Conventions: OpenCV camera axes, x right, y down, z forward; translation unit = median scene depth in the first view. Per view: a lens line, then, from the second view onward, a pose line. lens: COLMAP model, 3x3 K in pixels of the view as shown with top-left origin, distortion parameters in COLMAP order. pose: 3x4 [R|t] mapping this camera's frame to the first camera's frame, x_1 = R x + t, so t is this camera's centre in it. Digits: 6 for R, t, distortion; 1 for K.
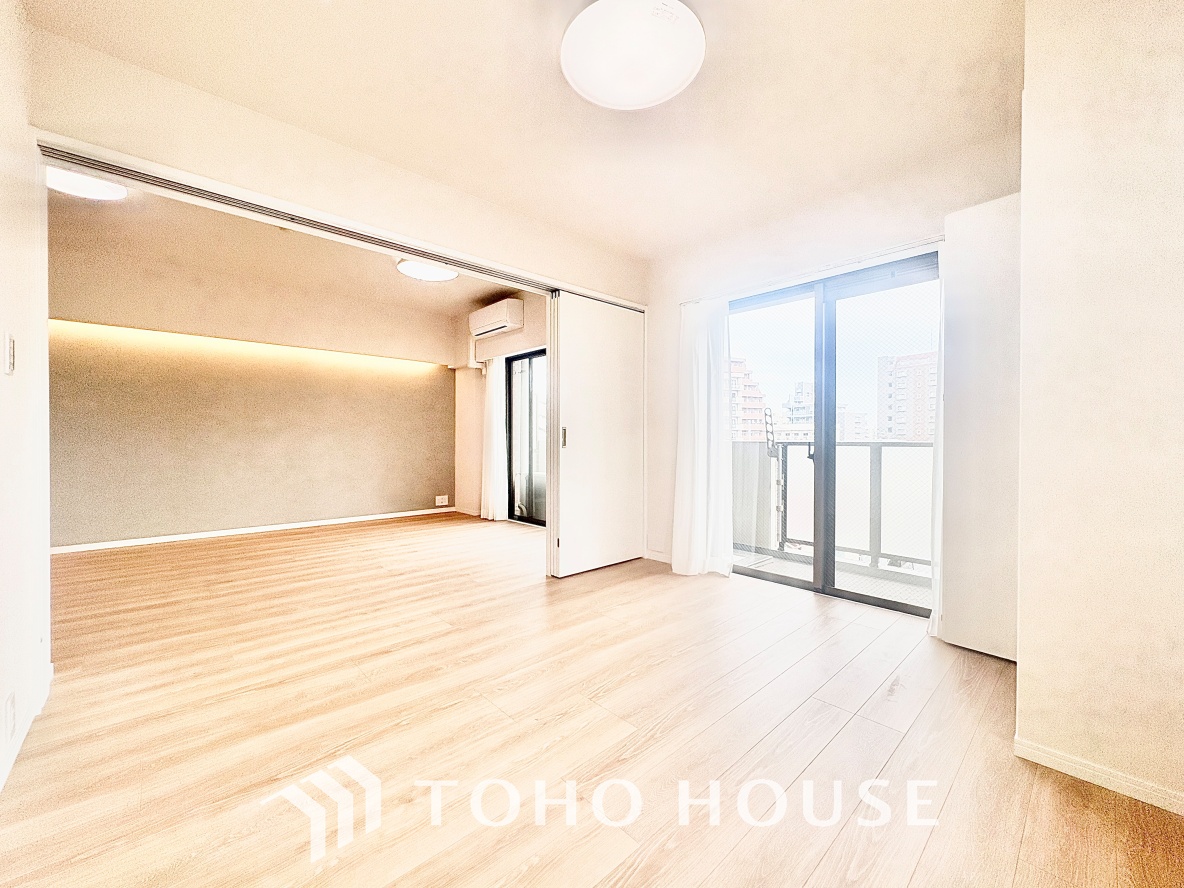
lens RADIAL K [[472.2, 0, 588.8], [0, 472.2, 446.4], [0, 0, 1]] dist [-0.003309, -0.000131]
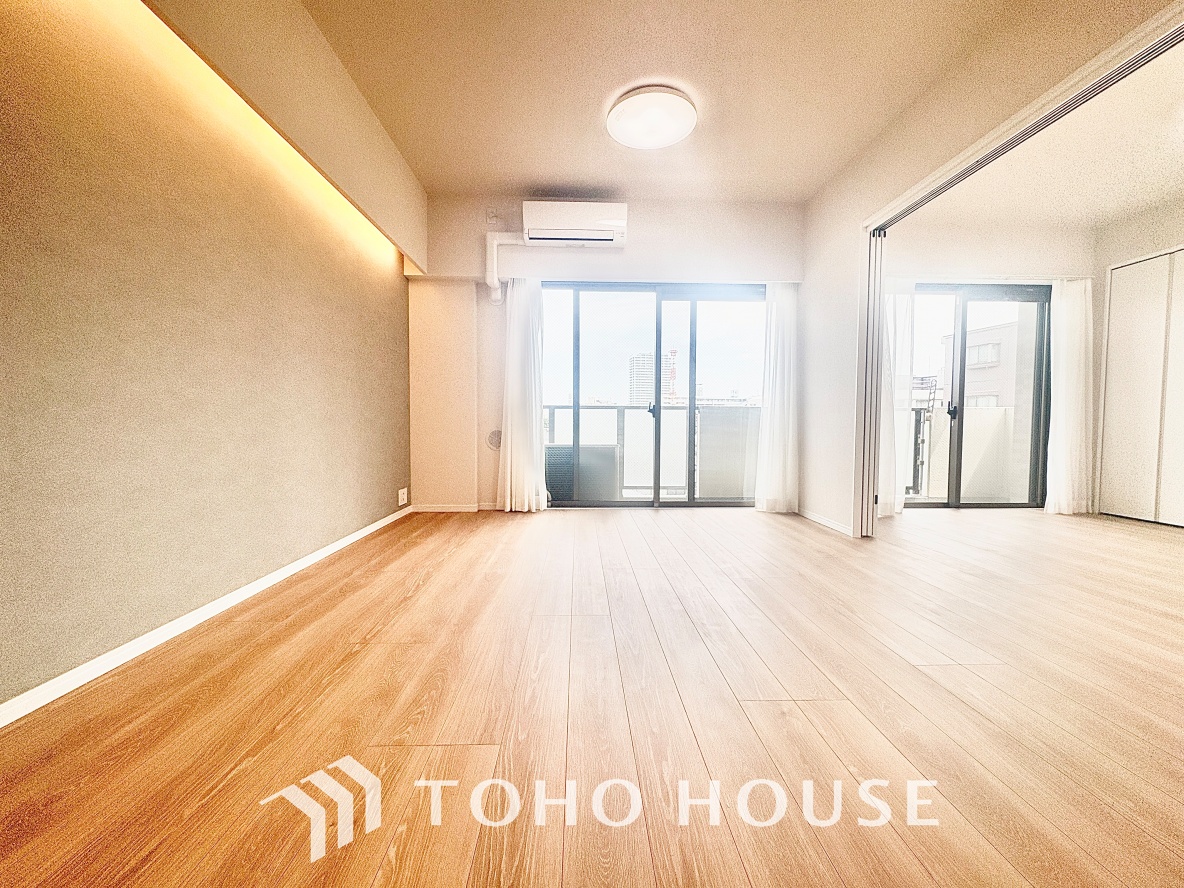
lens RADIAL K [[472.2, 0, 588.5], [0, 472.2, 446.4], [0, 0, 1]] dist [-0.003309, -0.000131]
pose [[0.653326, -0.035292, 0.756254, -1.171903], [0.008956, 0.999203, 0.038893, 0.056785], [-0.757024, -0.018637, 0.653121, 0.830074]]
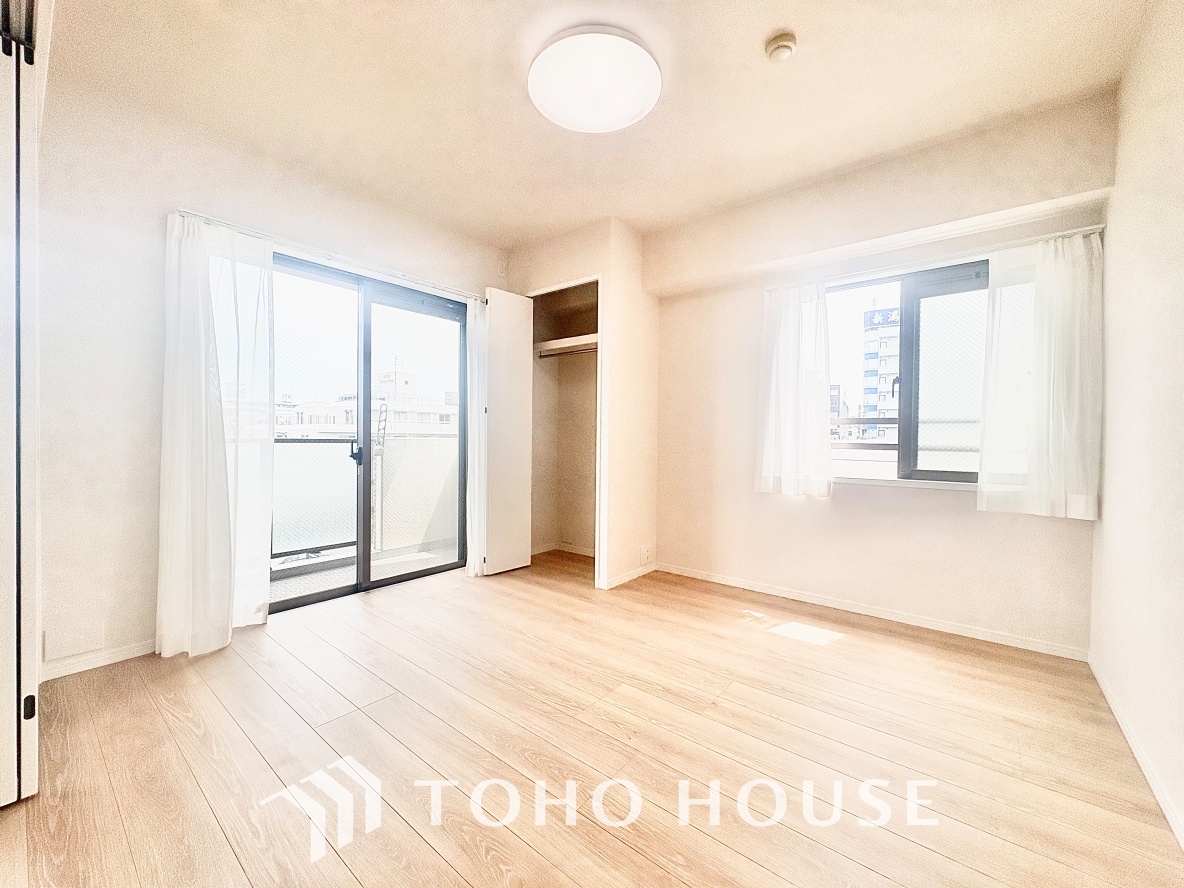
lens RADIAL K [[472.2, 0, 595.0], [0, 472.2, 444.8], [0, 0, 1]] dist [-0.003309, -0.000131]
pose [[-0.154874, -0.017747, 0.987775, -0.513779], [0.003599, 0.999822, 0.018528, -0.013504], [-0.987928, 0.006424, -0.154782, 0.609234]]
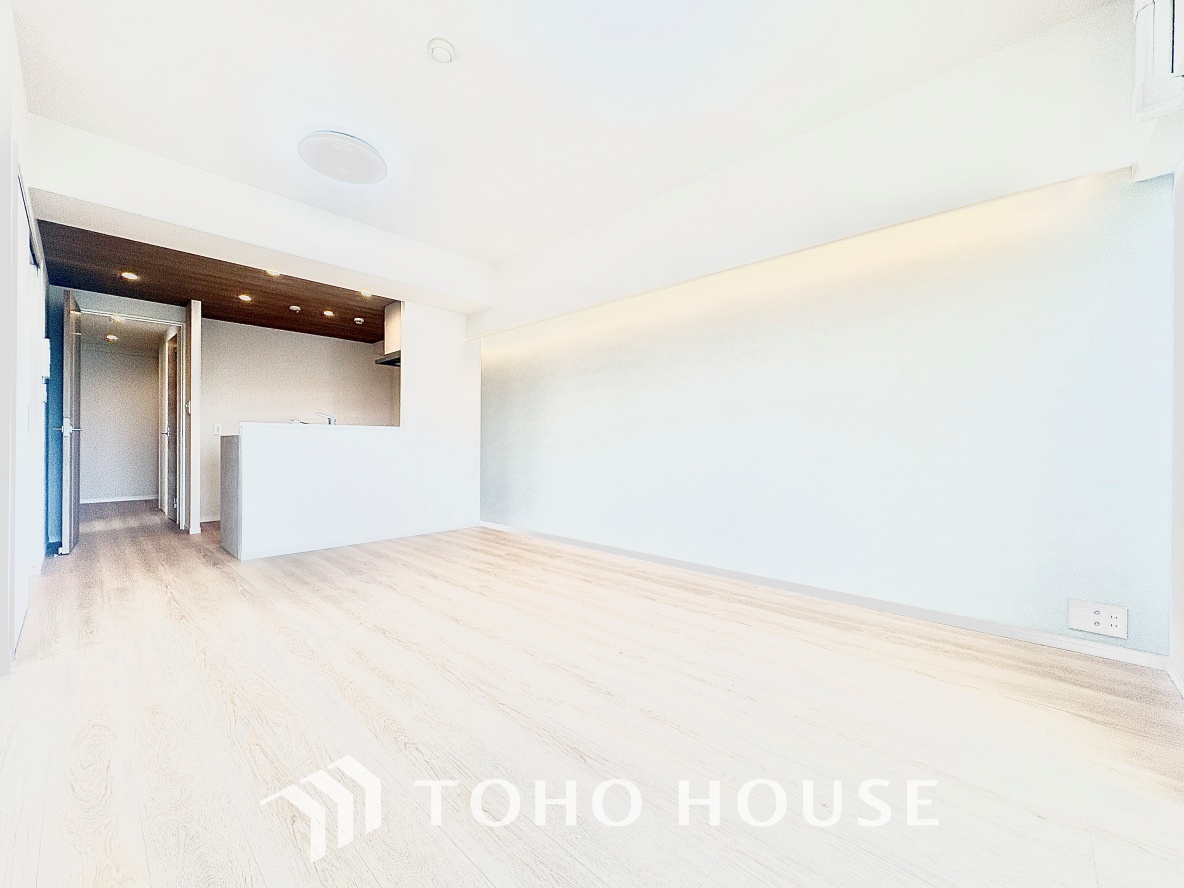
lens RADIAL K [[472.2, 0, 591.2], [0, 472.2, 446.7], [0, 0, 1]] dist [-0.003309, -0.000131]
pose [[0.089453, 0.002266, -0.995988, -0.062002], [-0.021075, 0.999778, 0.000382, 0.015587], [0.995768, 0.020956, 0.089481, 1.226898]]
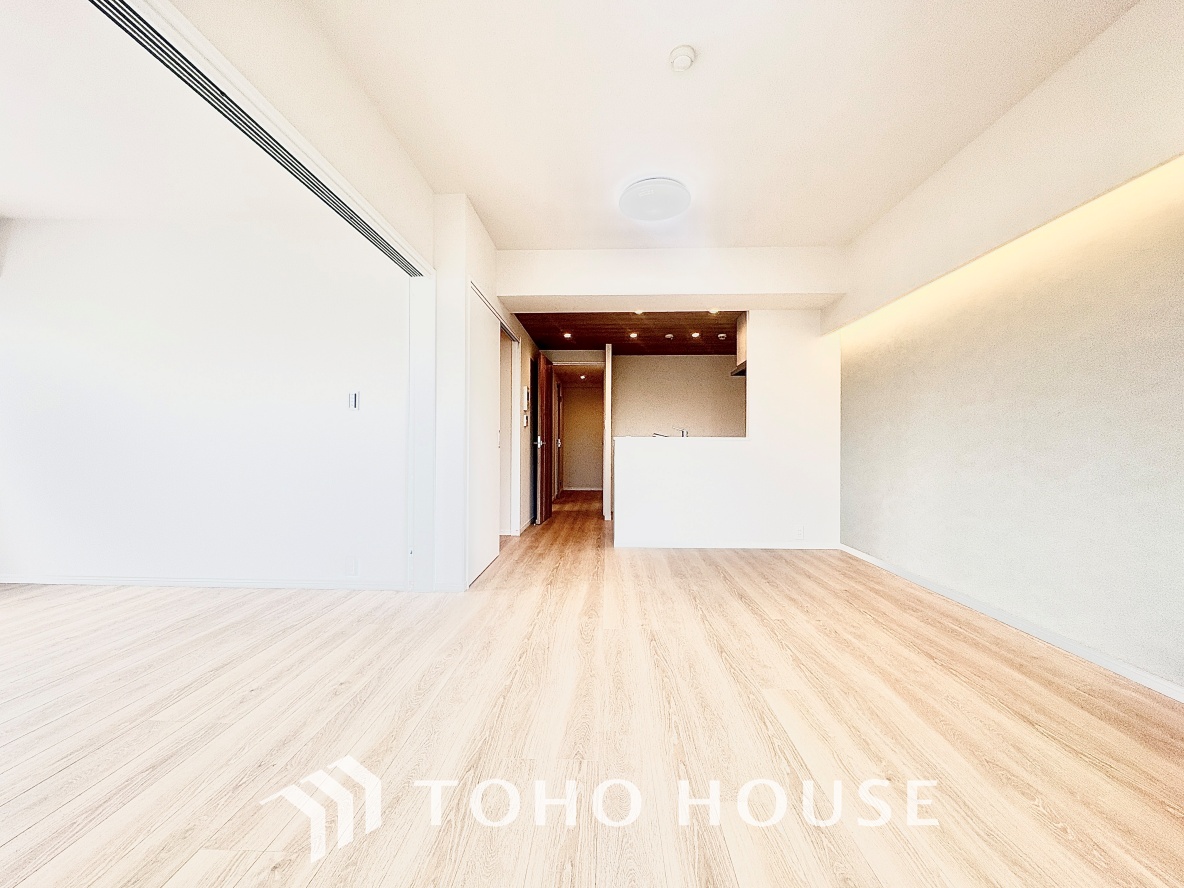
lens RADIAL K [[472.2, 0, 593.2], [0, 472.2, 443.8], [0, 0, 1]] dist [-0.003309, -0.000131]
pose [[-0.696116, -0.008331, -0.717881, -0.188093], [-0.017472, 0.999833, 0.005339, -0.009255], [0.717716, 0.016259, -0.696146, 1.422087]]
